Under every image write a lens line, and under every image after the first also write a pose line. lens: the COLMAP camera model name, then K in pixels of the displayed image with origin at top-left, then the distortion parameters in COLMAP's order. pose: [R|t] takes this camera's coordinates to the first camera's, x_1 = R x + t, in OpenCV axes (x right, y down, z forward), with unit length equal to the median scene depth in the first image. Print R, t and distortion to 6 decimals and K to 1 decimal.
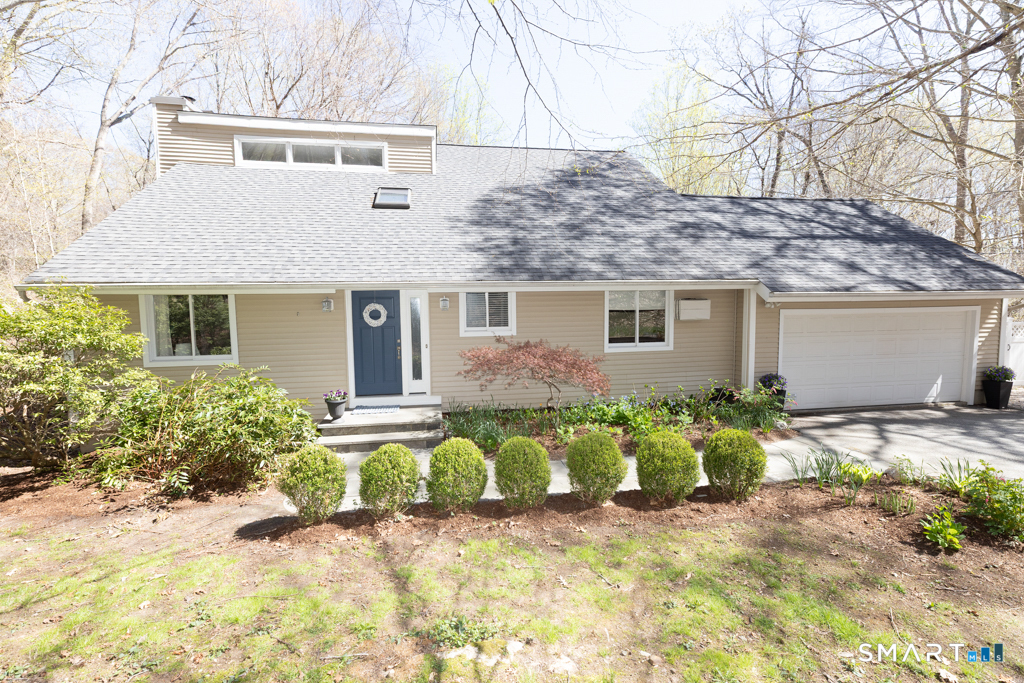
lens RADIAL K [[456.3, 0, 515.4], [0, 456.3, 340.4], [0, 0, 1]] dist [0.002677, 0.000457]
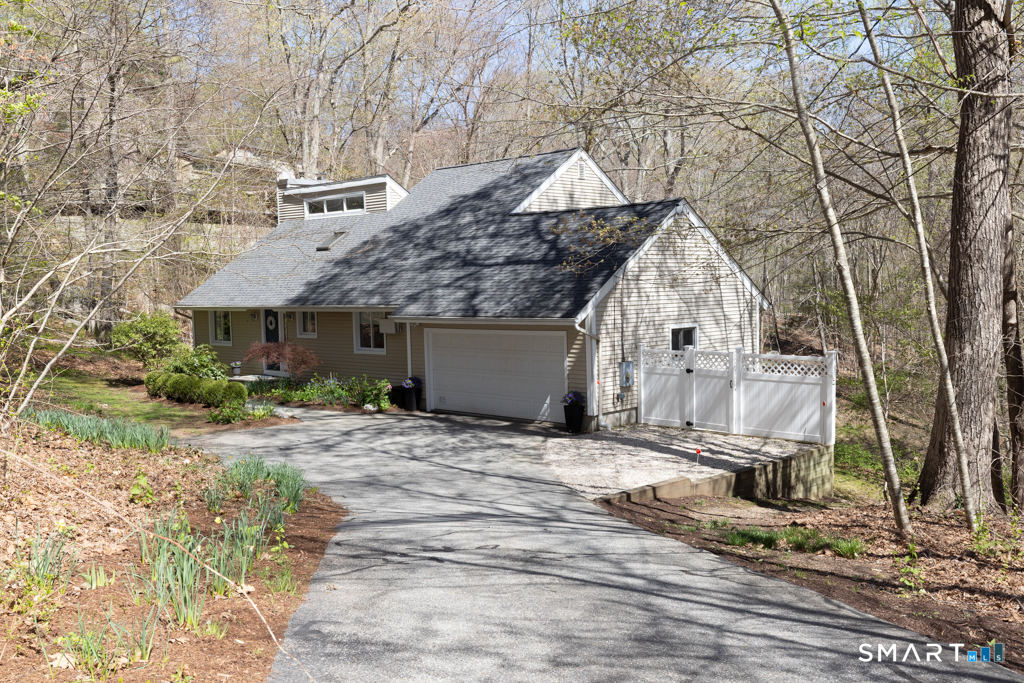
lens RADIAL K [[986.1, 0, 512.0], [0, 986.1, 341.5], [0, 0, 1]] dist [-0.001392, -0.000434]
pose [[0.595237, 0.048441, -0.802089, 3.885819], [-0.043122, 0.998669, 0.028312, -0.157299], [0.802393, 0.017735, 0.596533, -0.618461]]
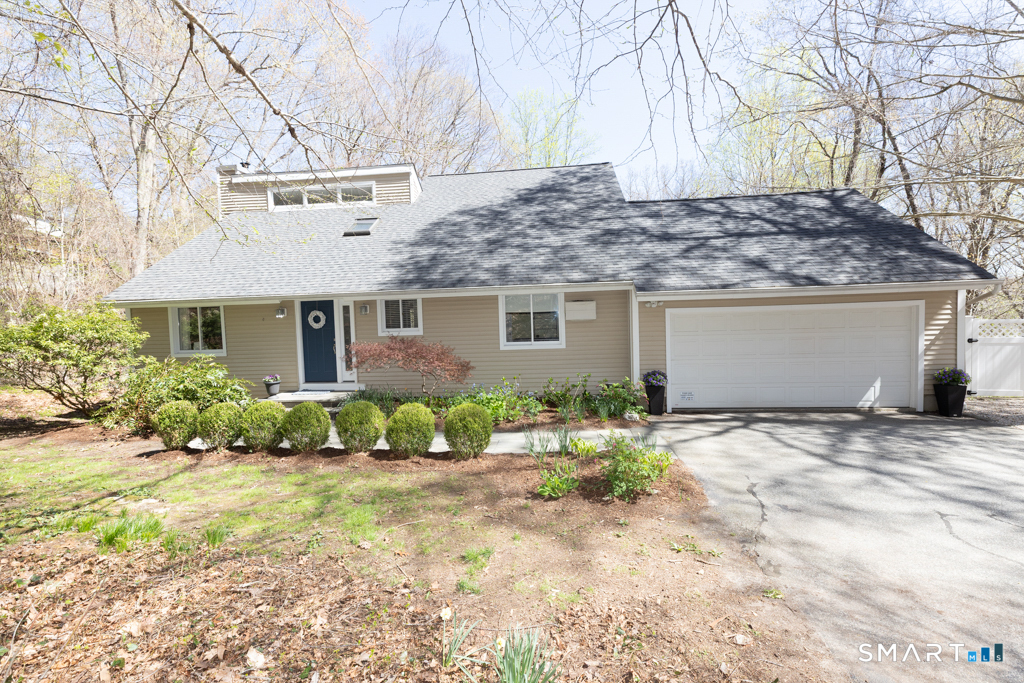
lens RADIAL K [[455.9, 0, 512.0], [0, 455.9, 341.5], [0, 0, 1]] dist [0.003393, 0.000196]
pose [[0.962144, -0.003081, -0.272525, 0.681036], [-0.003748, 0.999692, -0.024532, 0.042777], [0.272517, 0.024625, 0.961836, -0.112579]]
